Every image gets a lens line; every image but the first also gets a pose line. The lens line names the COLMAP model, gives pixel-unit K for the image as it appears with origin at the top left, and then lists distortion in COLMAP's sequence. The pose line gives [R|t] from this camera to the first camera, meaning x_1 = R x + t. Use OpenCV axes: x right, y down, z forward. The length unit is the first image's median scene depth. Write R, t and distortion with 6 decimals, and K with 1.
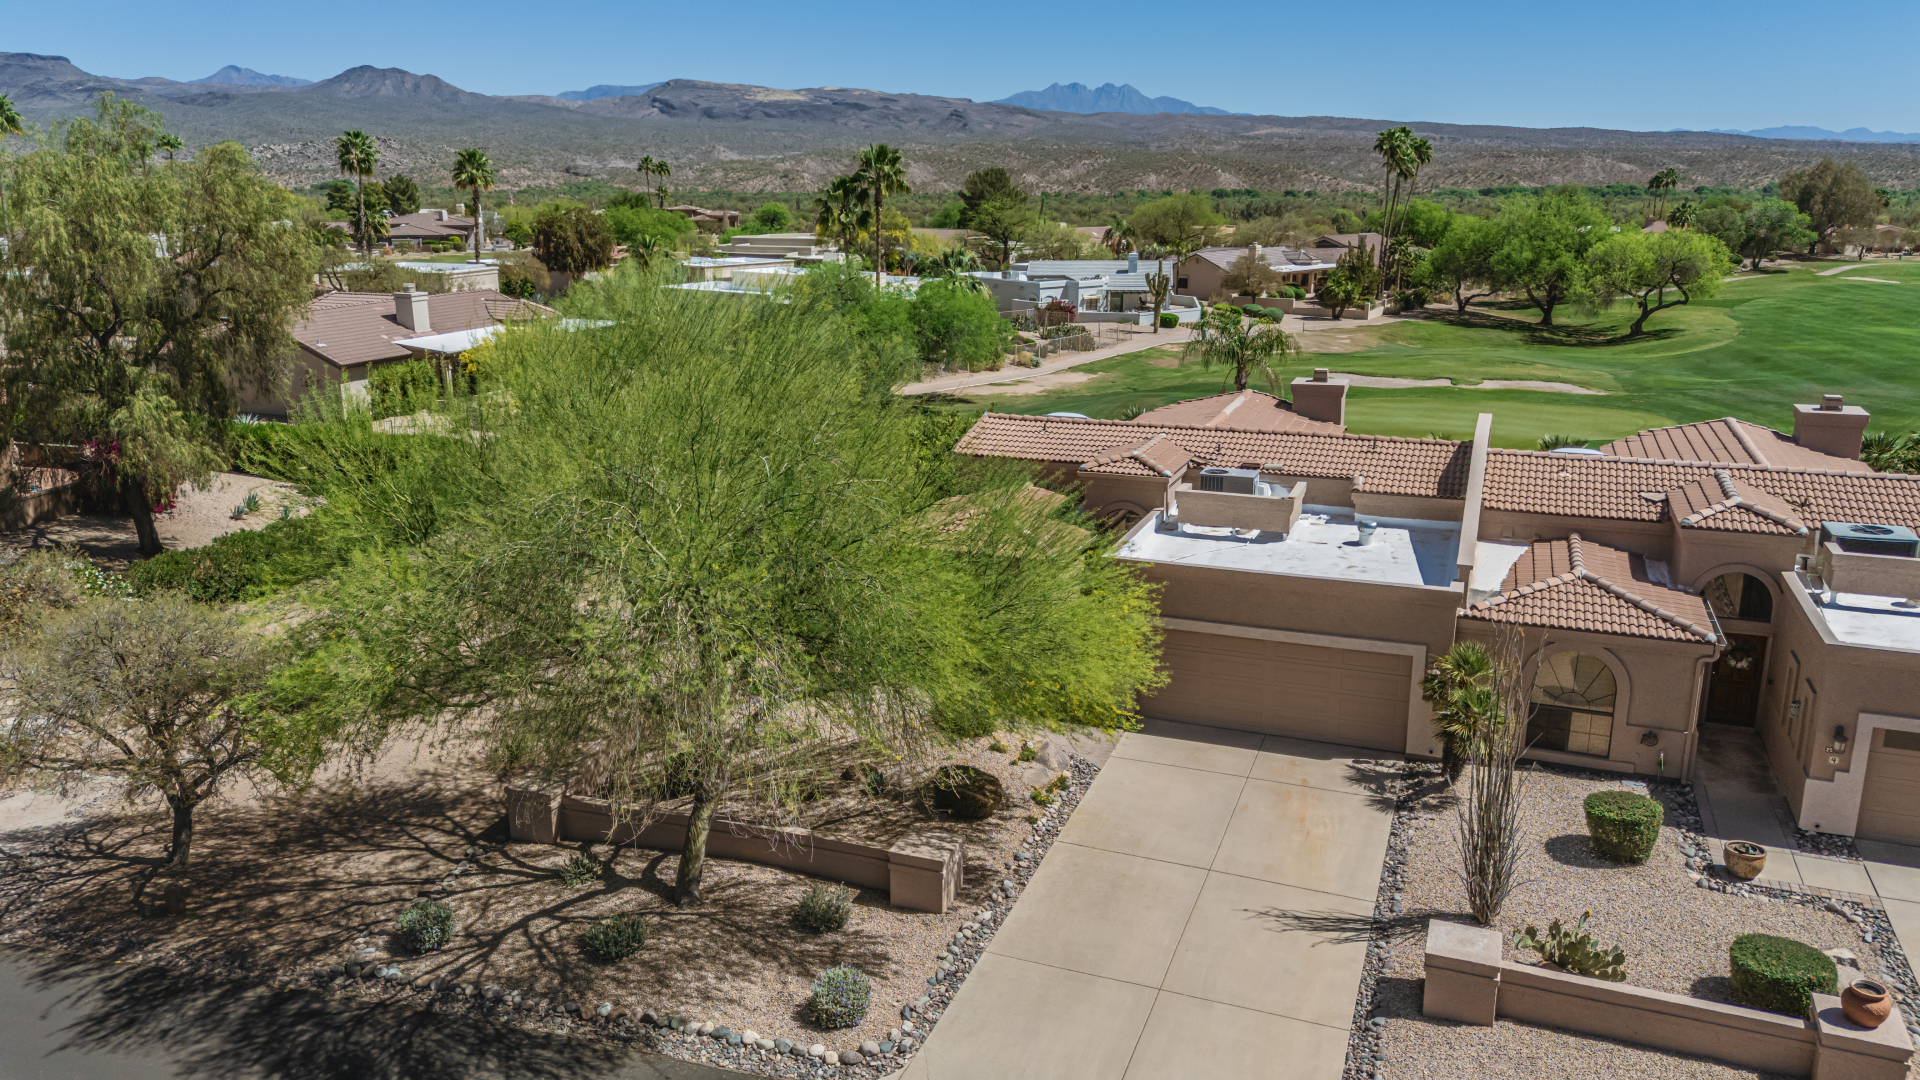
lens RADIAL K [[1403.7, 0, 964.9], [0, 1403.7, 539.1], [0, 0, 1]] dist [0.064309, -0.066886]
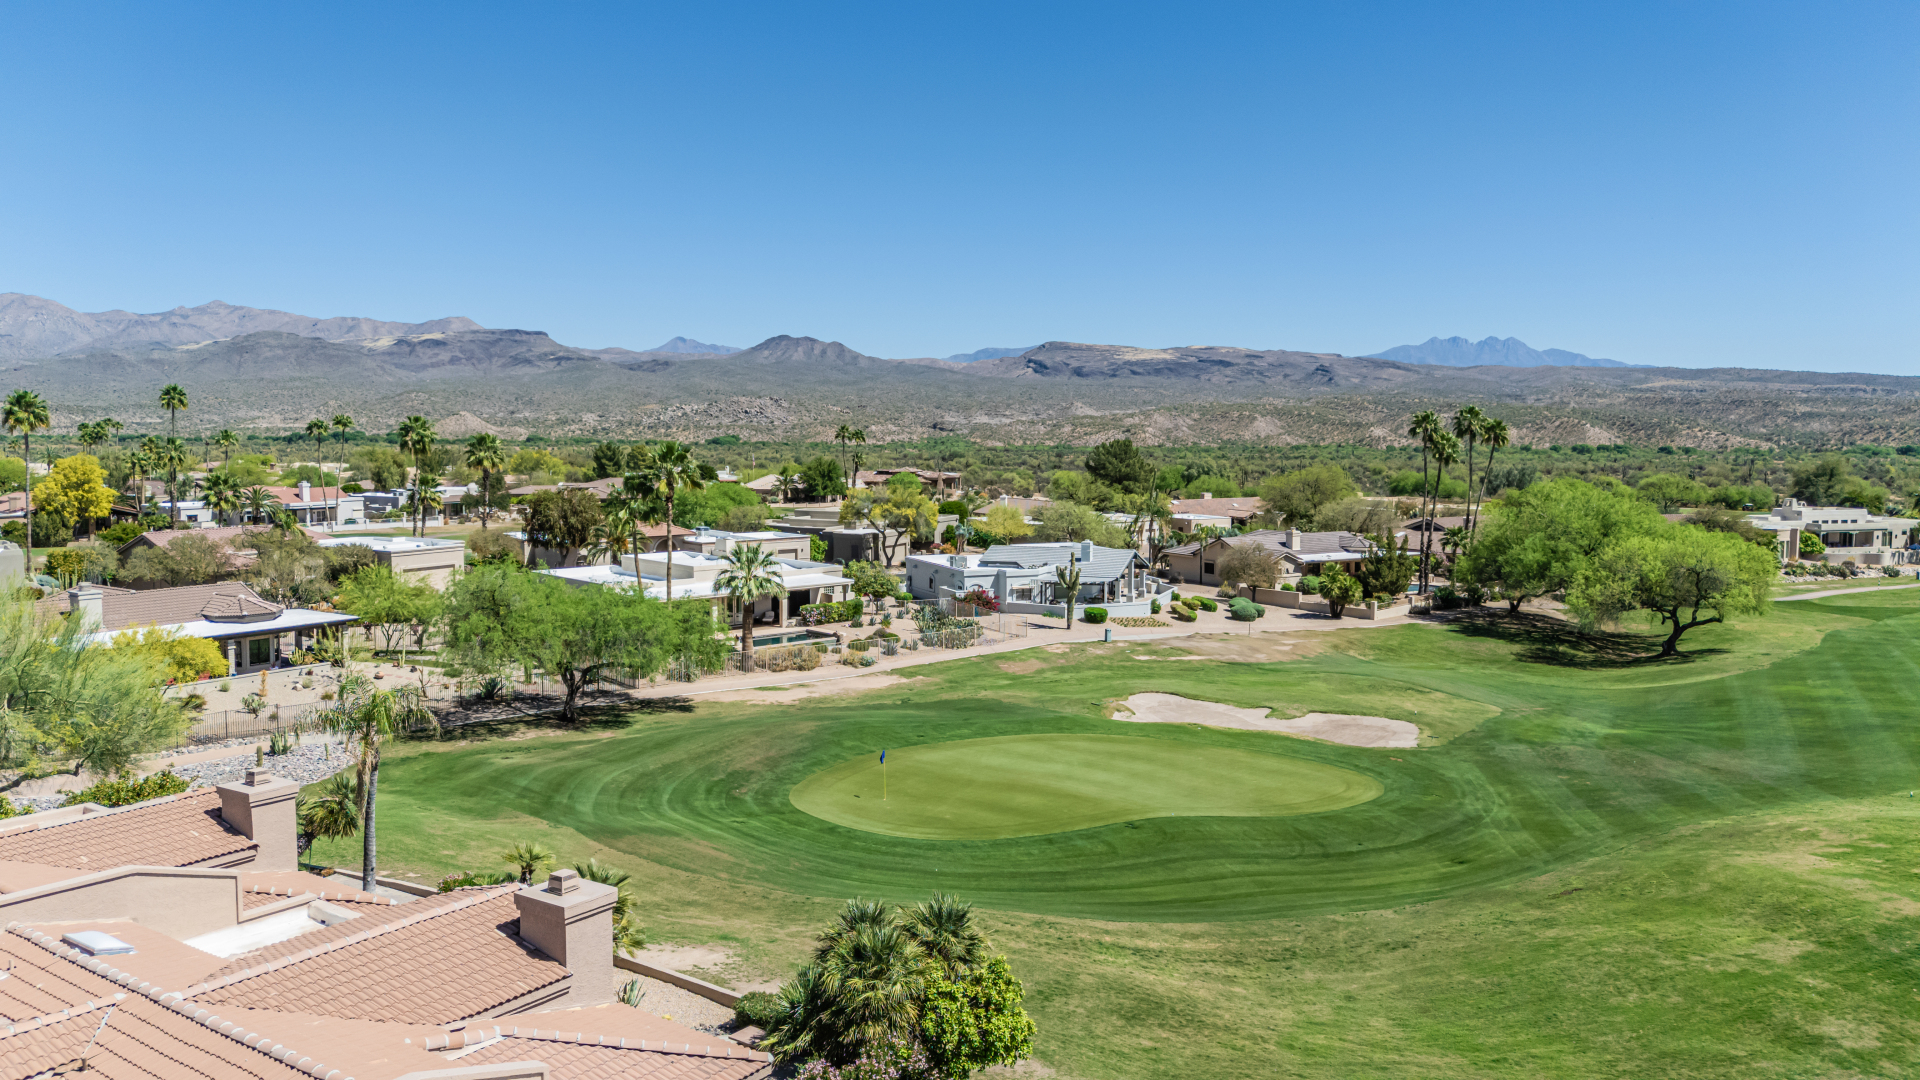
lens RADIAL K [[1400.8, 0, 964.7], [0, 1400.8, 550.2], [0, 0, 1]] dist [0.072703, -0.070398]
pose [[0.966993, 0.023997, -0.253671, 0.242446], [-0.065431, 0.985557, -0.156191, -0.040451], [0.246259, 0.167633, 0.954597, 0.077942]]
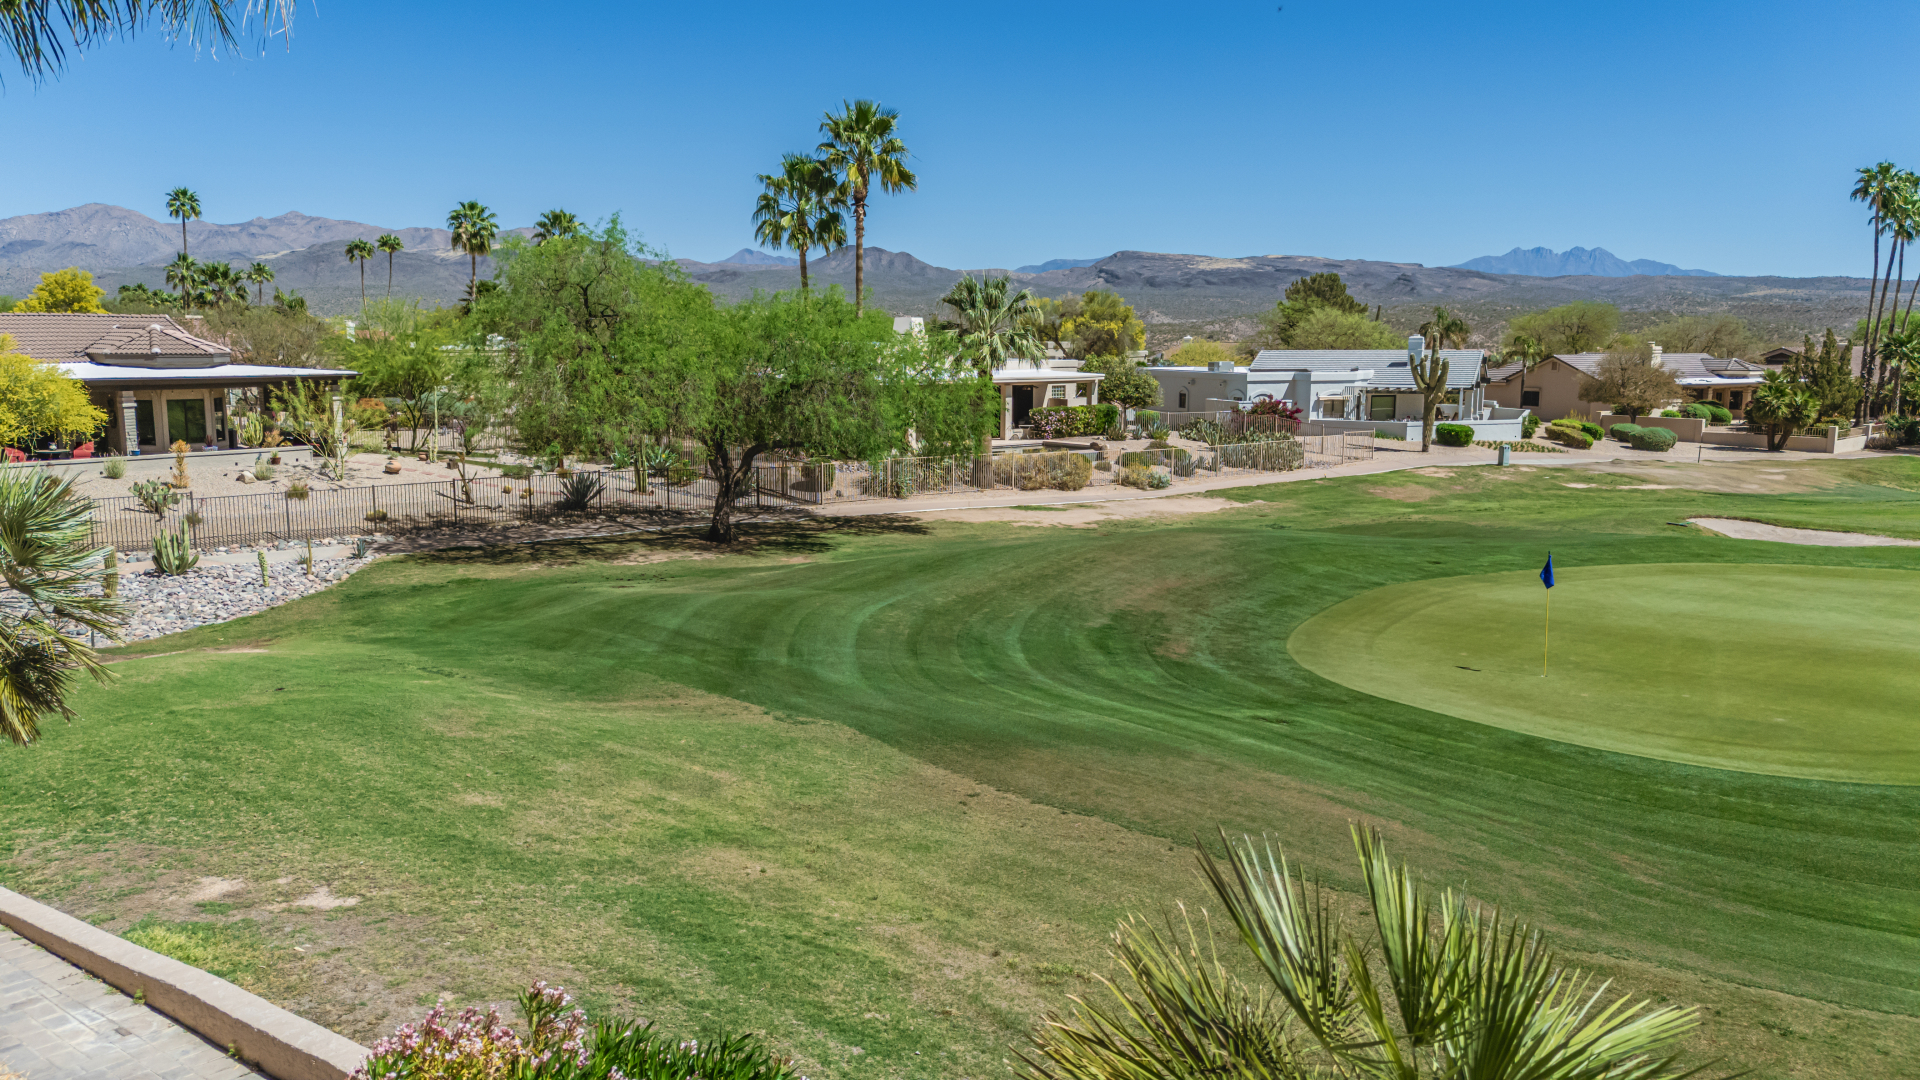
lens RADIAL K [[1403.7, 0, 964.9], [0, 1403.7, 539.1], [0, 0, 1]] dist [0.064309, -0.066886]
pose [[0.953971, 0.044952, -0.296511, 0.103879], [-0.078109, 0.991822, -0.100938, -0.025191], [0.289548, 0.119452, 0.949680, 0.289921]]
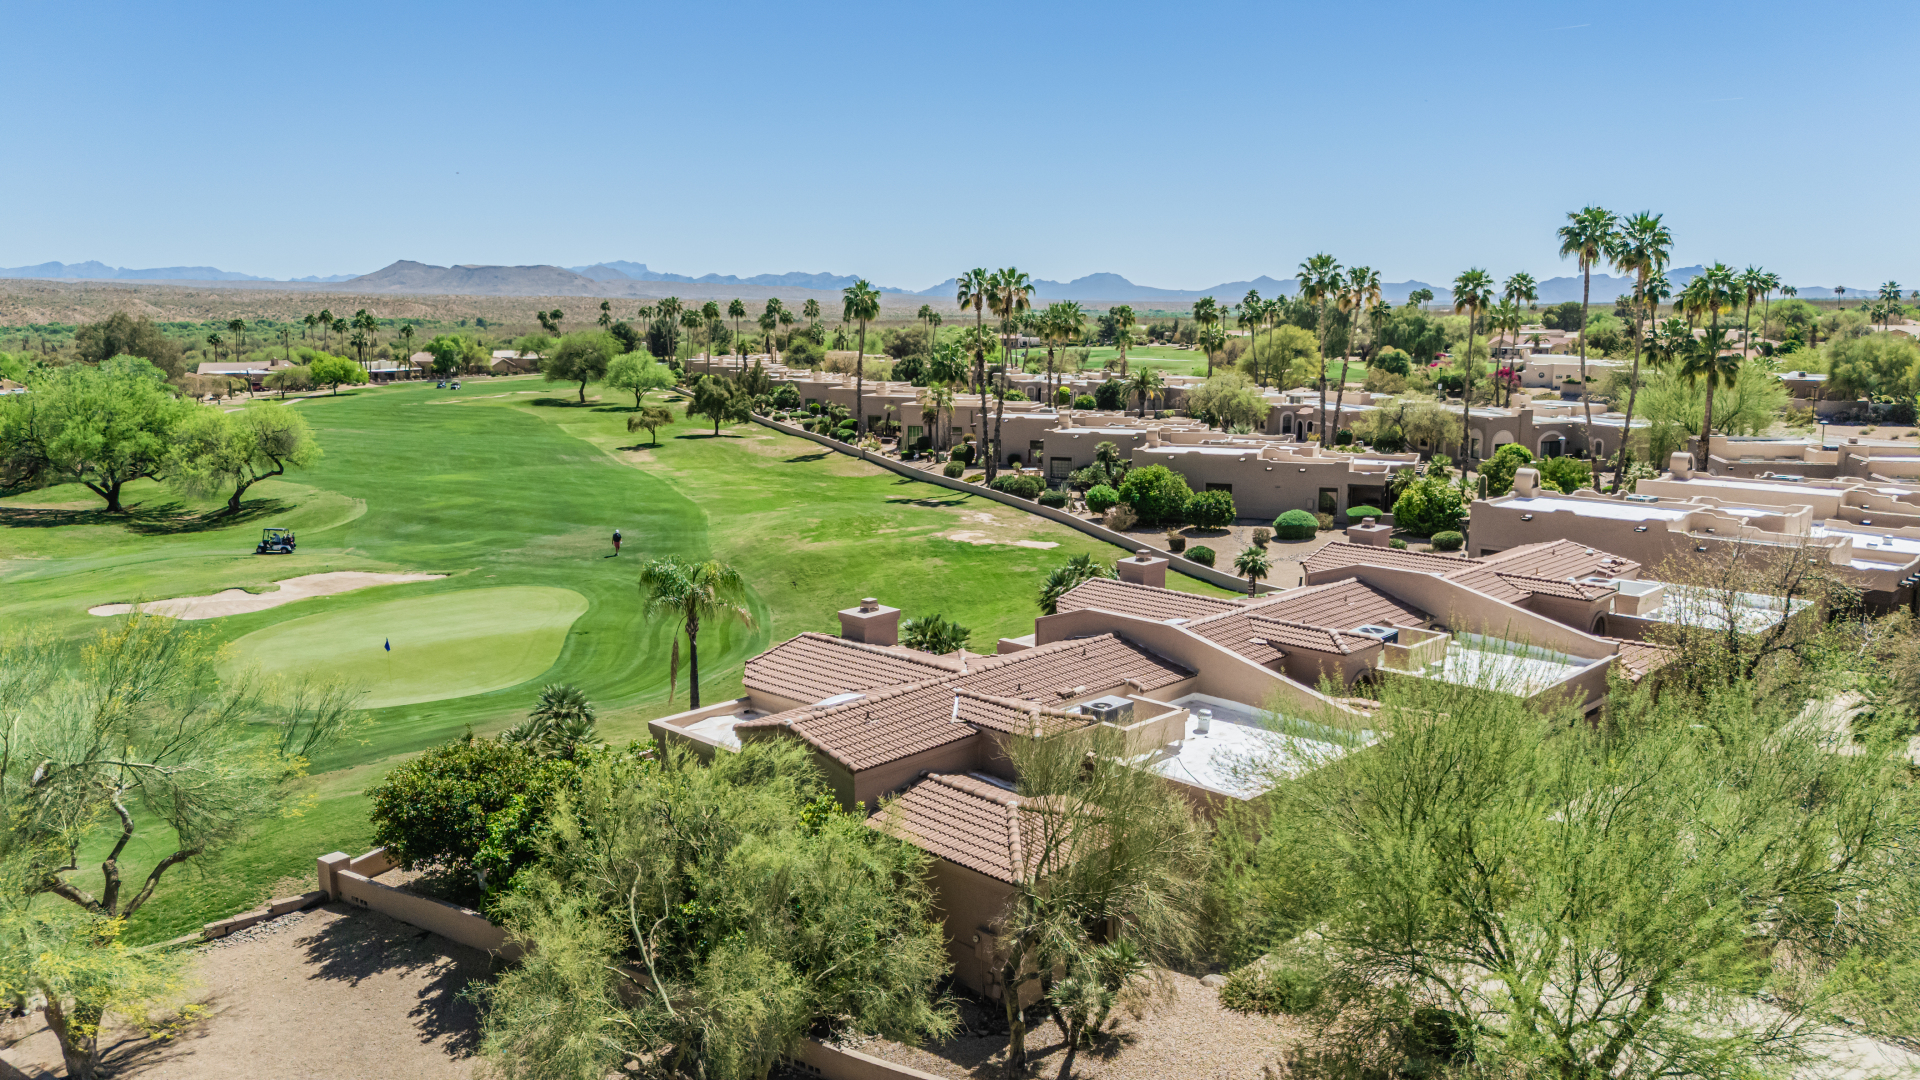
lens RADIAL K [[1403.7, 0, 964.9], [0, 1403.7, 539.1], [0, 0, 1]] dist [0.064309, -0.066886]
pose [[0.390863, -0.154539, 0.907383, -0.182148], [0.235010, 0.969887, 0.063951, -0.059739], [-0.889942, 0.188248, 0.415411, 0.138728]]
